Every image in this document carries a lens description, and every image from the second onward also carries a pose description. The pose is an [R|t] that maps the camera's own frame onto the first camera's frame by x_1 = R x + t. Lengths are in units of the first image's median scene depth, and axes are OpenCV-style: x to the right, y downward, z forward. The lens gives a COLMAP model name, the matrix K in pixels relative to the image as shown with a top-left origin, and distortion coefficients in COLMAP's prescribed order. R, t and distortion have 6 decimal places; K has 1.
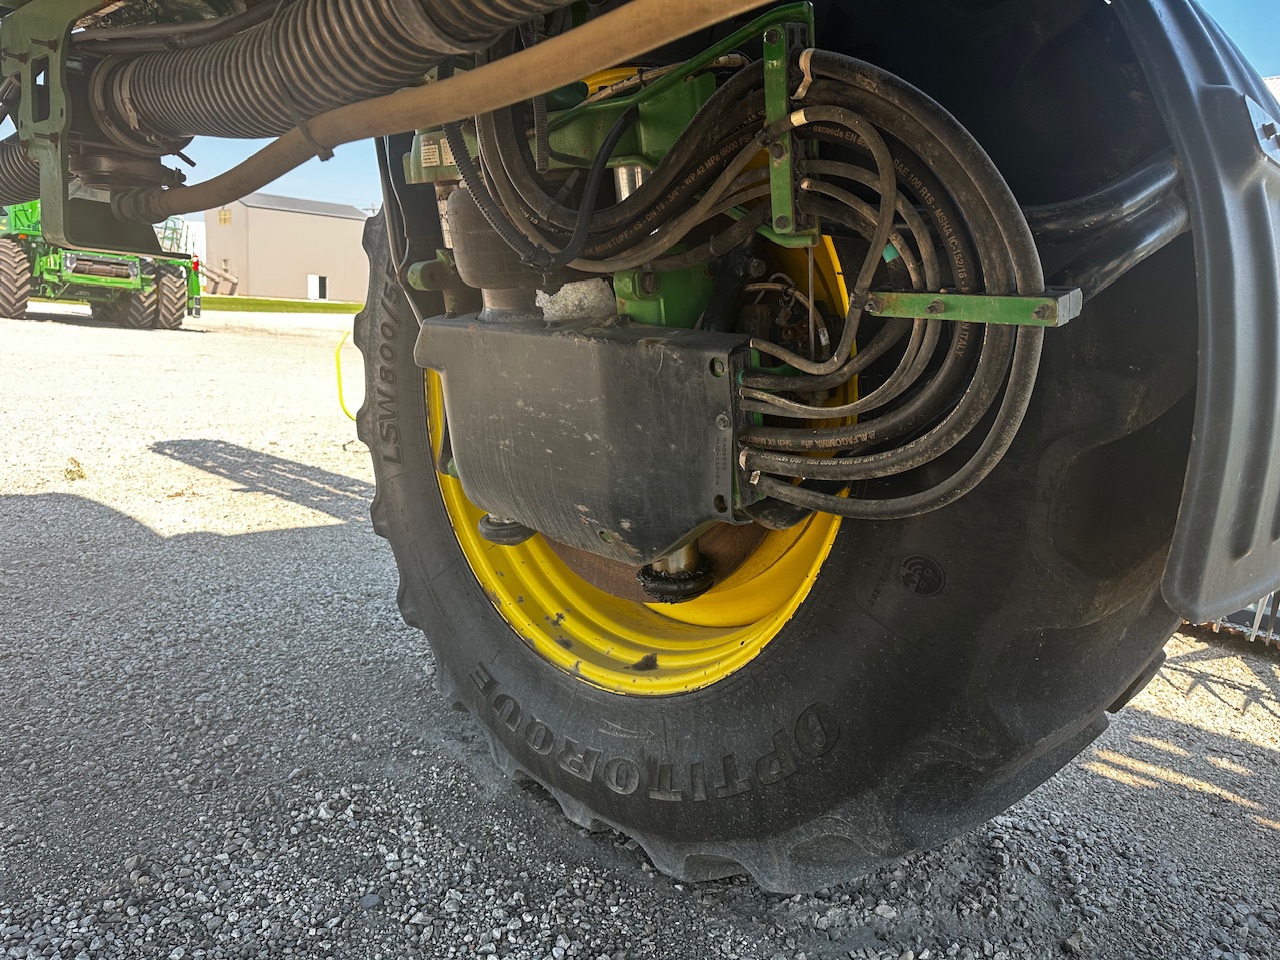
lens RADIAL K [[860.0, 0, 670.9], [0, 860.0, 459.5], [0, 0, 1]] dist [0.134804, -0.115682]
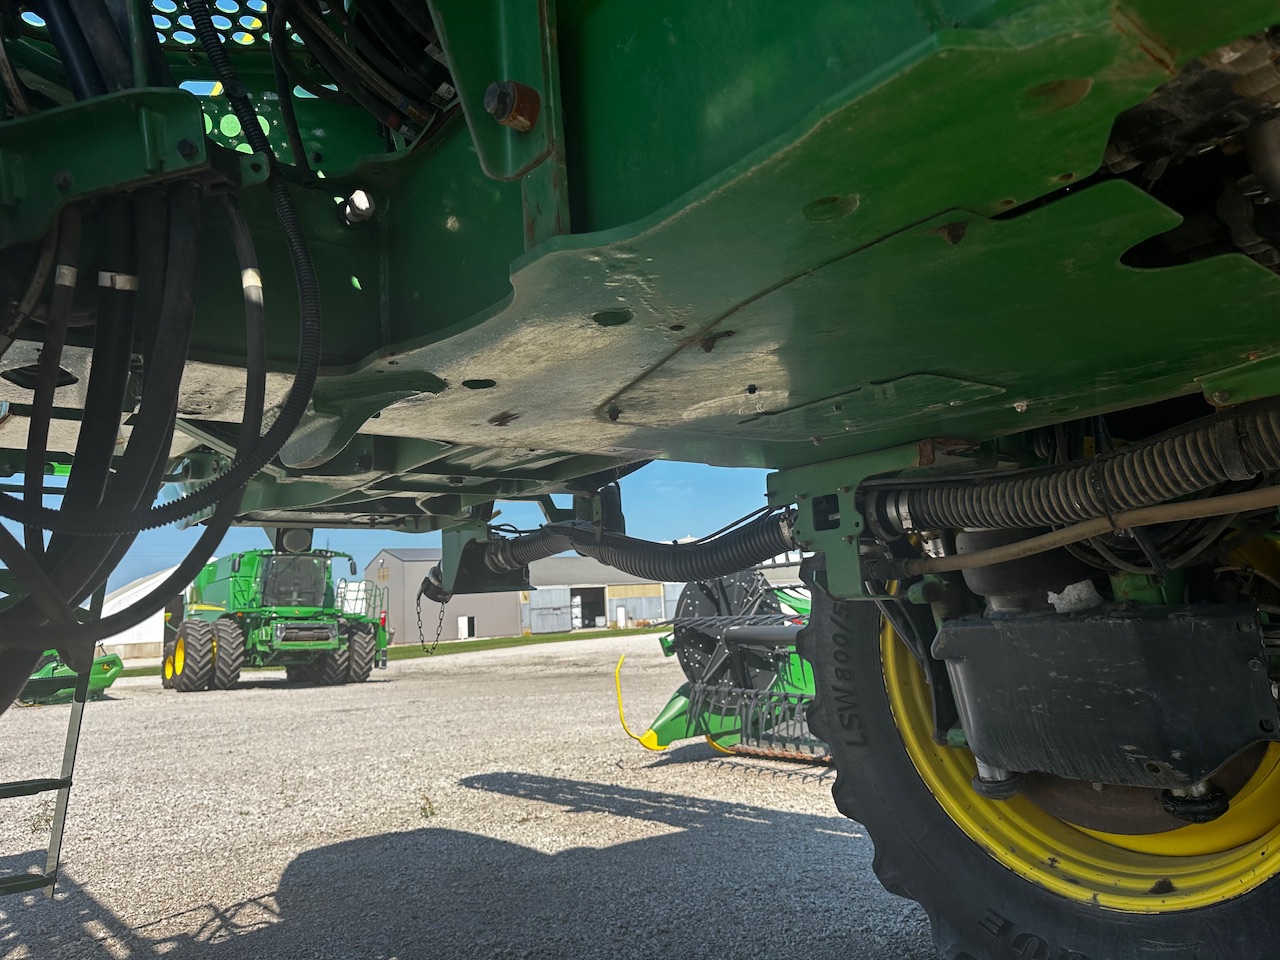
lens RADIAL K [[912.5, 0, 647.6], [0, 912.5, 477.4], [0, 0, 1]] dist [0.041570, -0.048978]
pose [[0.988188, -0.129711, -0.081607, -0.281352], [0.097471, 0.942920, -0.318437, 0.018210], [0.118254, 0.306721, 0.944425, -0.236204]]
